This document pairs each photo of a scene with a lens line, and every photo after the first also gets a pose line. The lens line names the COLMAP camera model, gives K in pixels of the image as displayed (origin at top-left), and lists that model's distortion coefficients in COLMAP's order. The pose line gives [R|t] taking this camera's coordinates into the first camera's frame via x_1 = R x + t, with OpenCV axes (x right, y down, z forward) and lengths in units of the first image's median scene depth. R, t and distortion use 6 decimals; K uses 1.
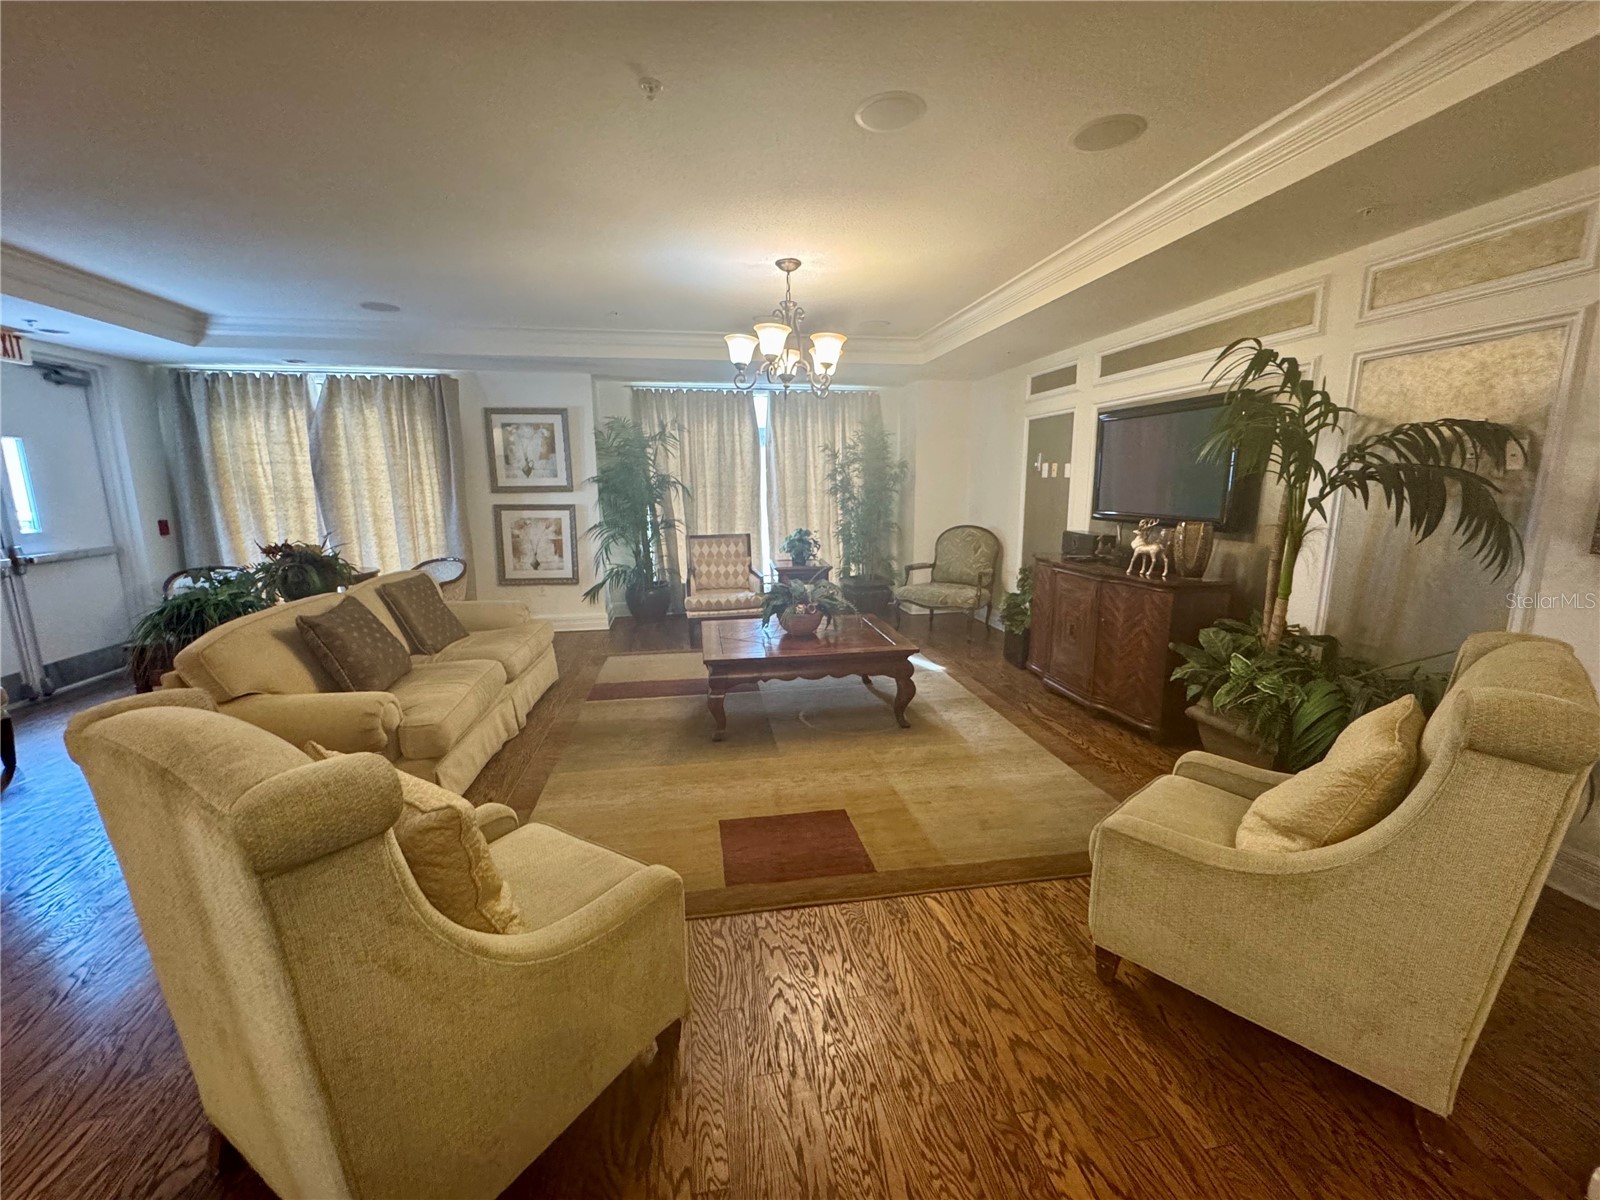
lens RADIAL K [[641.9, 0, 799.7], [0, 641.9, 595.9], [0, 0, 1]] dist [-0.000969, -0.000348]
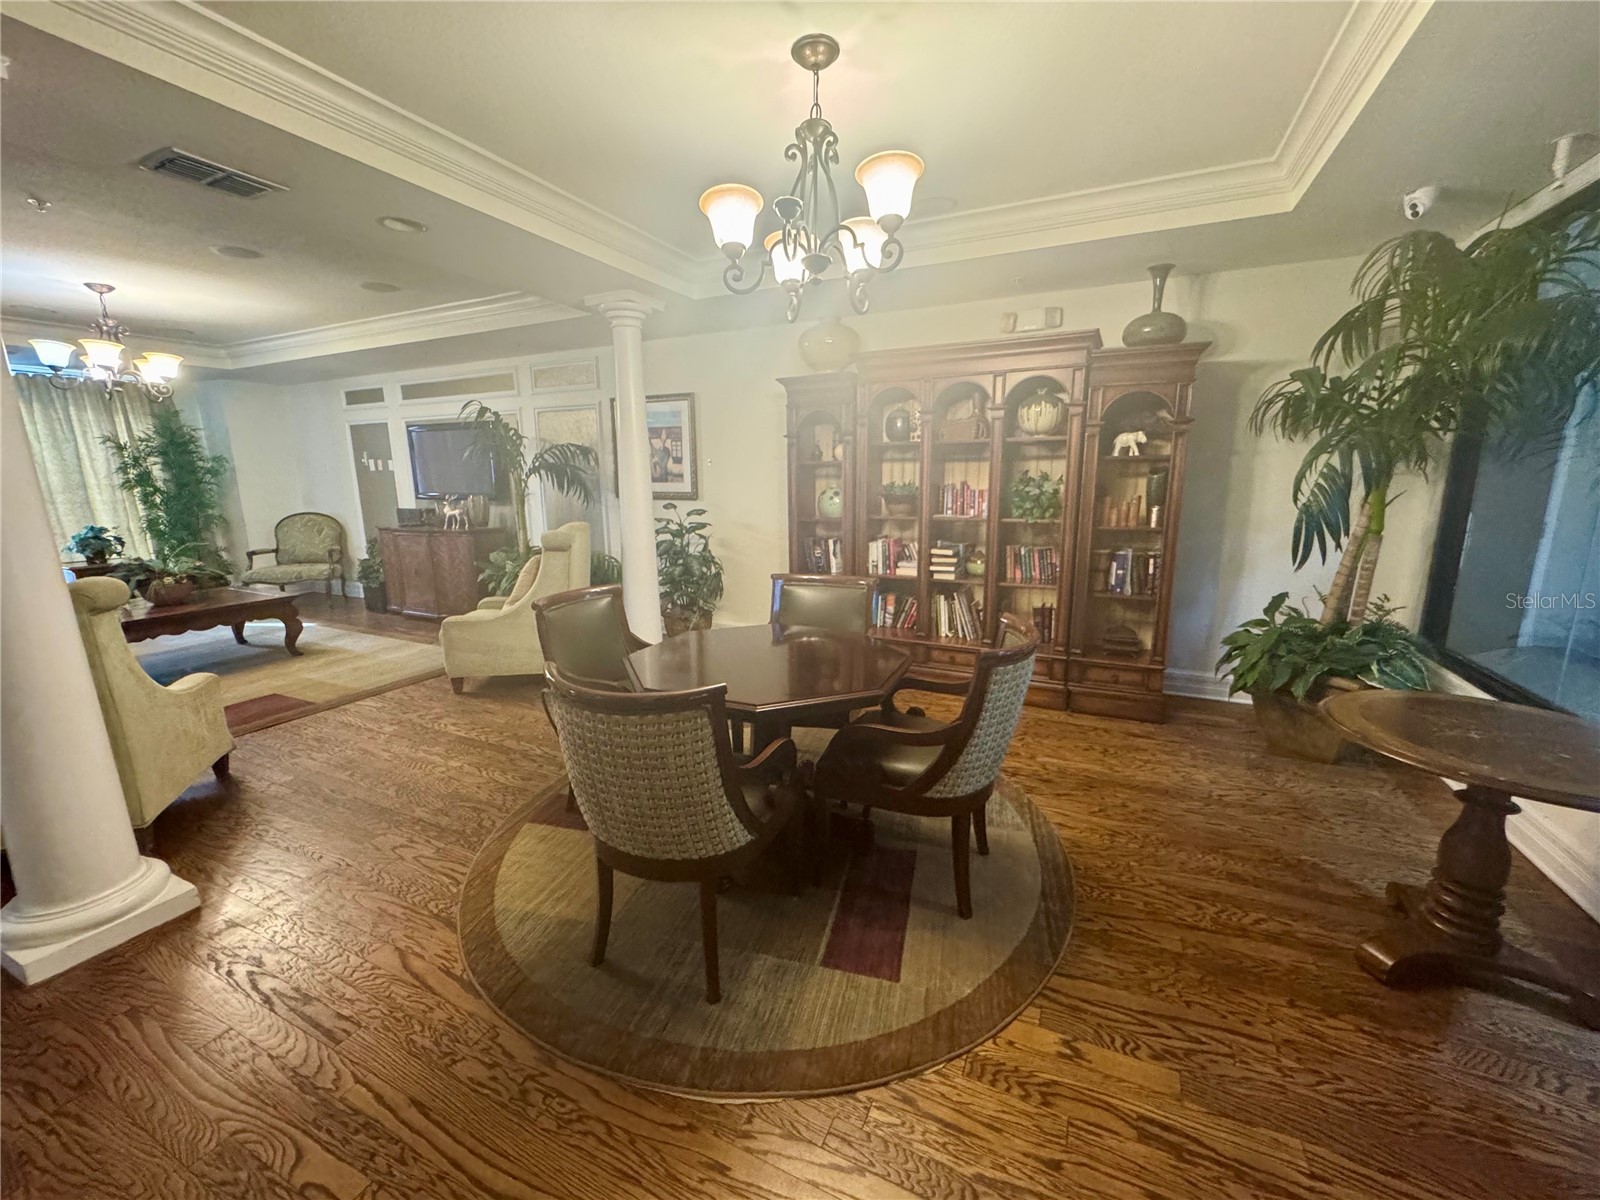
lens RADIAL K [[641.9, 0, 798.4], [0, 641.9, 602.2], [0, 0, 1]] dist [-0.000969, -0.000348]
pose [[0.581979, -0.159186, 0.797471, -0.220656], [0.150634, 0.984785, 0.086646, 0.107383], [-0.799131, 0.069700, 0.597103, -0.507243]]
